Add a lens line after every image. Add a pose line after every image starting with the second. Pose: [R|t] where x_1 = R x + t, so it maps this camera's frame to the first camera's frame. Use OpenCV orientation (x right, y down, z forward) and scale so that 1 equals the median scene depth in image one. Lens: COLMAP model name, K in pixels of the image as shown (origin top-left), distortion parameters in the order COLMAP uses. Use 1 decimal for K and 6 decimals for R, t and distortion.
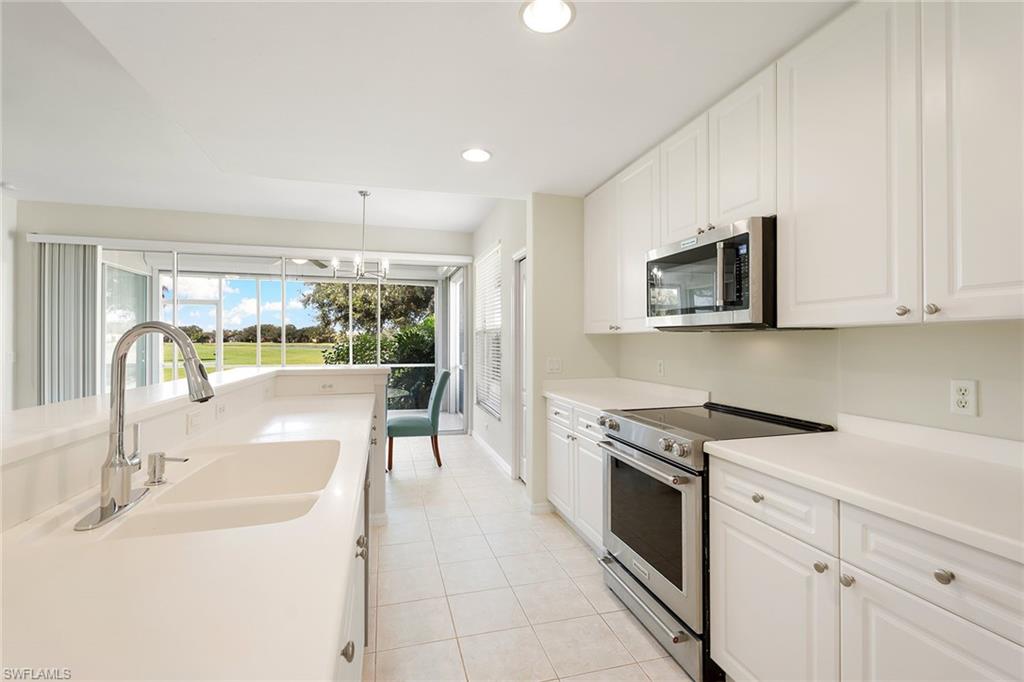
lens RADIAL K [[455.2, 0, 512.0], [0, 455.2, 341.0], [0, 0, 1]] dist [0.002083, 0.000922]
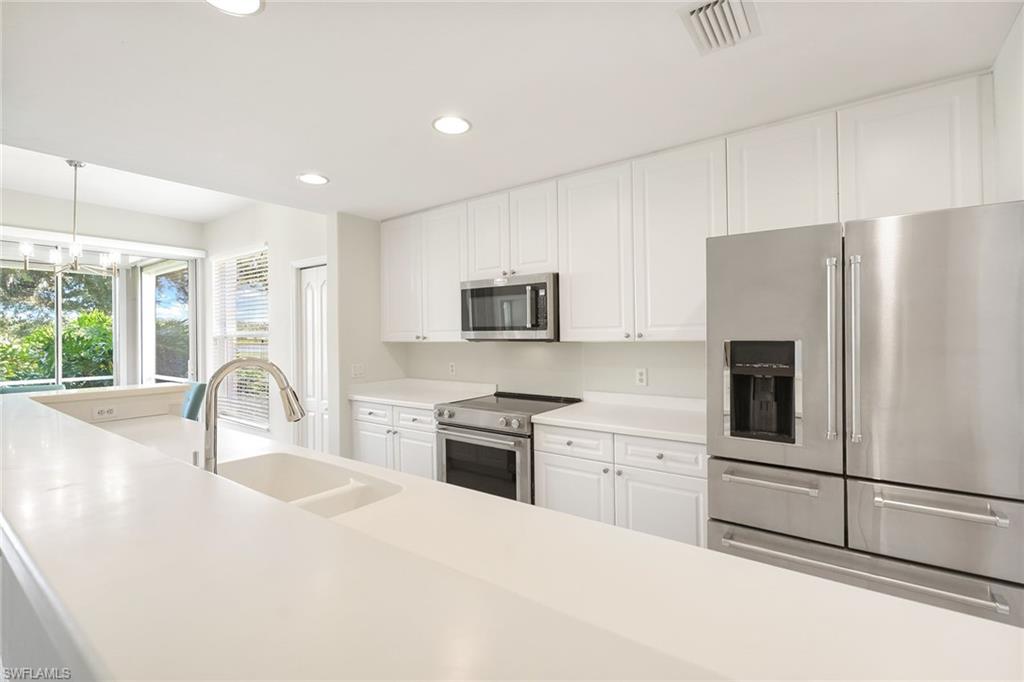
lens RADIAL K [[455.2, 0, 512.0], [0, 455.2, 341.0], [0, 0, 1]] dist [0.002083, 0.000922]
pose [[0.787557, -0.016337, 0.616026, -0.543064], [0.011678, 0.999865, 0.011587, -0.050825], [-0.616132, -0.001931, 0.787641, -0.177973]]
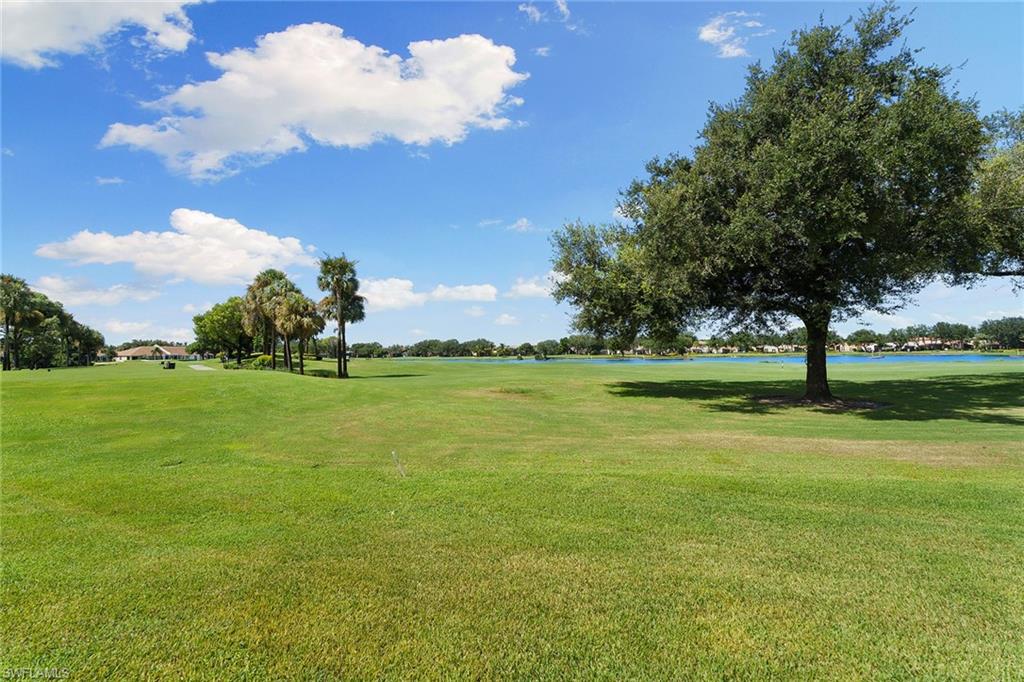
lens RADIAL K [[455.2, 0, 512.0], [0, 455.2, 341.0], [0, 0, 1]] dist [0.002083, 0.000922]
pose [[0.952985, -0.021804, -0.302231, -4.606329], [0.013682, 0.999487, -0.028964, 0.014117], [0.302707, 0.023467, 0.952795, 4.993648]]
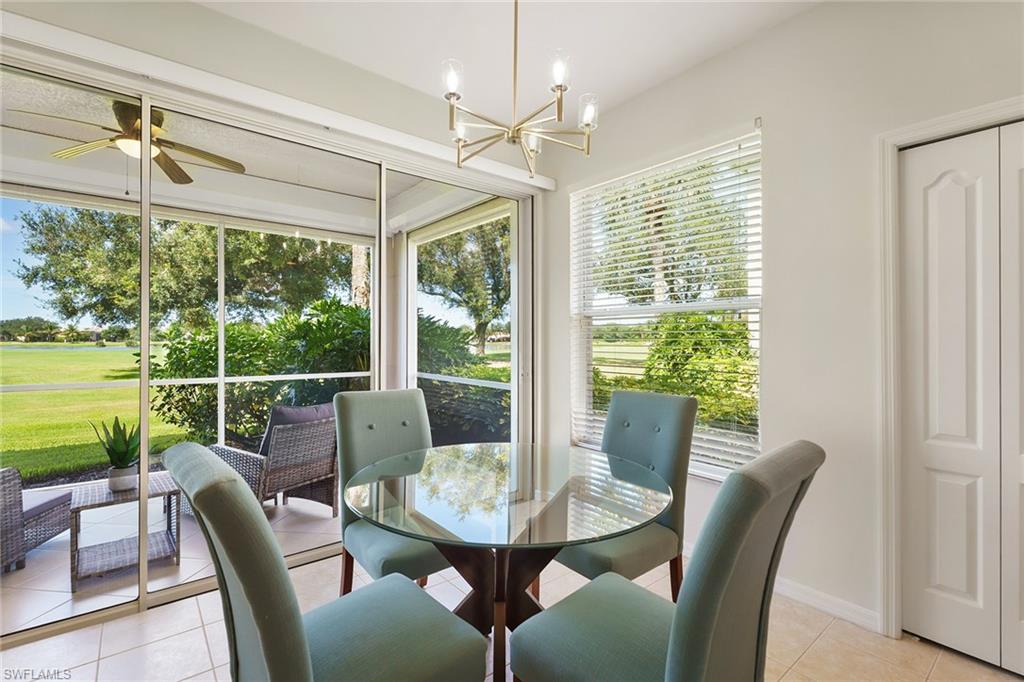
lens RADIAL K [[464.8, 0, 512.0], [0, 464.8, 341.0], [0, 0, 1]] dist [-0.000328, -0.000260]
pose [[0.918137, 0.001674, 0.396260, -1.151874], [-0.002305, 0.999997, 0.001116, 0.030230], [-0.396257, -0.001938, 0.918138, 1.592630]]
